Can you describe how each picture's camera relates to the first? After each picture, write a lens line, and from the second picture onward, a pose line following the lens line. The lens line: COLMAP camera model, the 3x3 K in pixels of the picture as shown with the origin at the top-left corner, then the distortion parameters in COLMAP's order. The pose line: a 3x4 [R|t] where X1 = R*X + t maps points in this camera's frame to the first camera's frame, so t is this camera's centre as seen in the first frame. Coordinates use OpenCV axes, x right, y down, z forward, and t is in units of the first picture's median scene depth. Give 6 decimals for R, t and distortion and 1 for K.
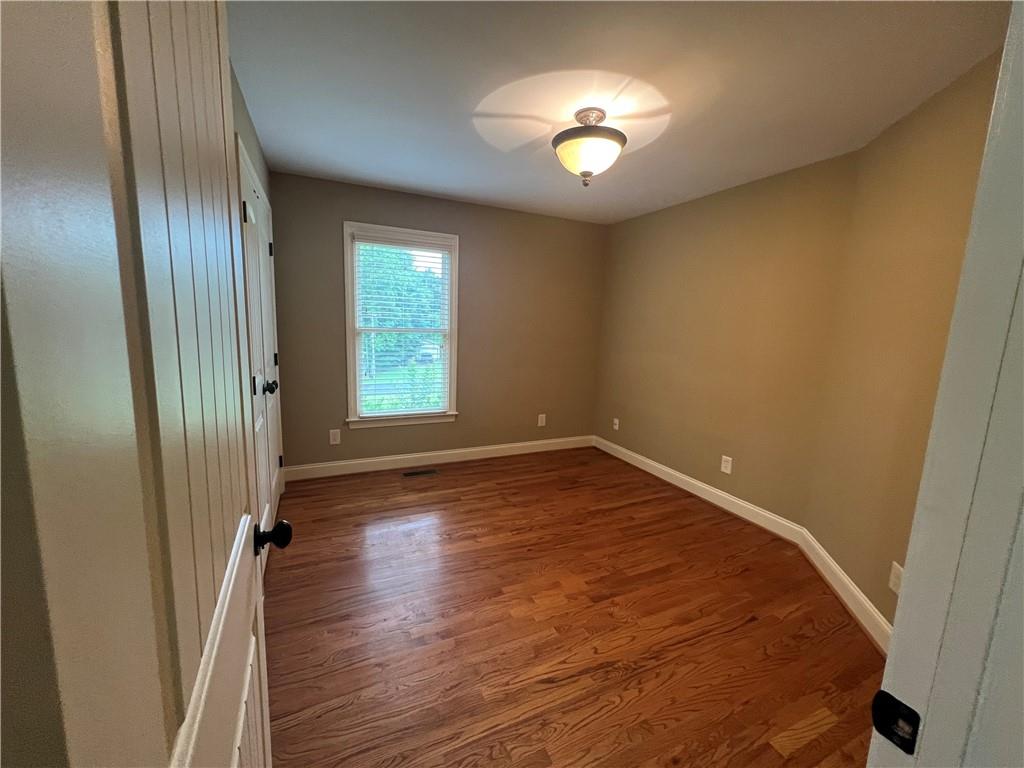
lens RADIAL K [[407.0, 0, 507.6], [0, 407.0, 378.9], [0, 0, 1]] dist [0.002168, 0.000358]
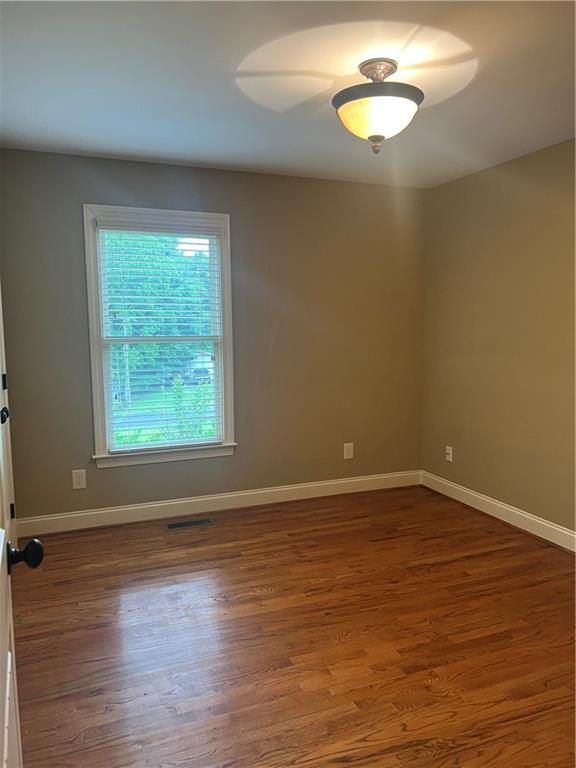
lens RADIAL K [[593.1, 0, 289.1], [0, 593.1, 387.0], [0, 0, 1]] dist [0.033724, -0.022889]
pose [[0.997929, -0.035027, -0.053943, 0.053565], [0.033486, 0.999012, -0.029209, 0.016479], [0.054913, 0.027342, 0.998117, -0.145583]]
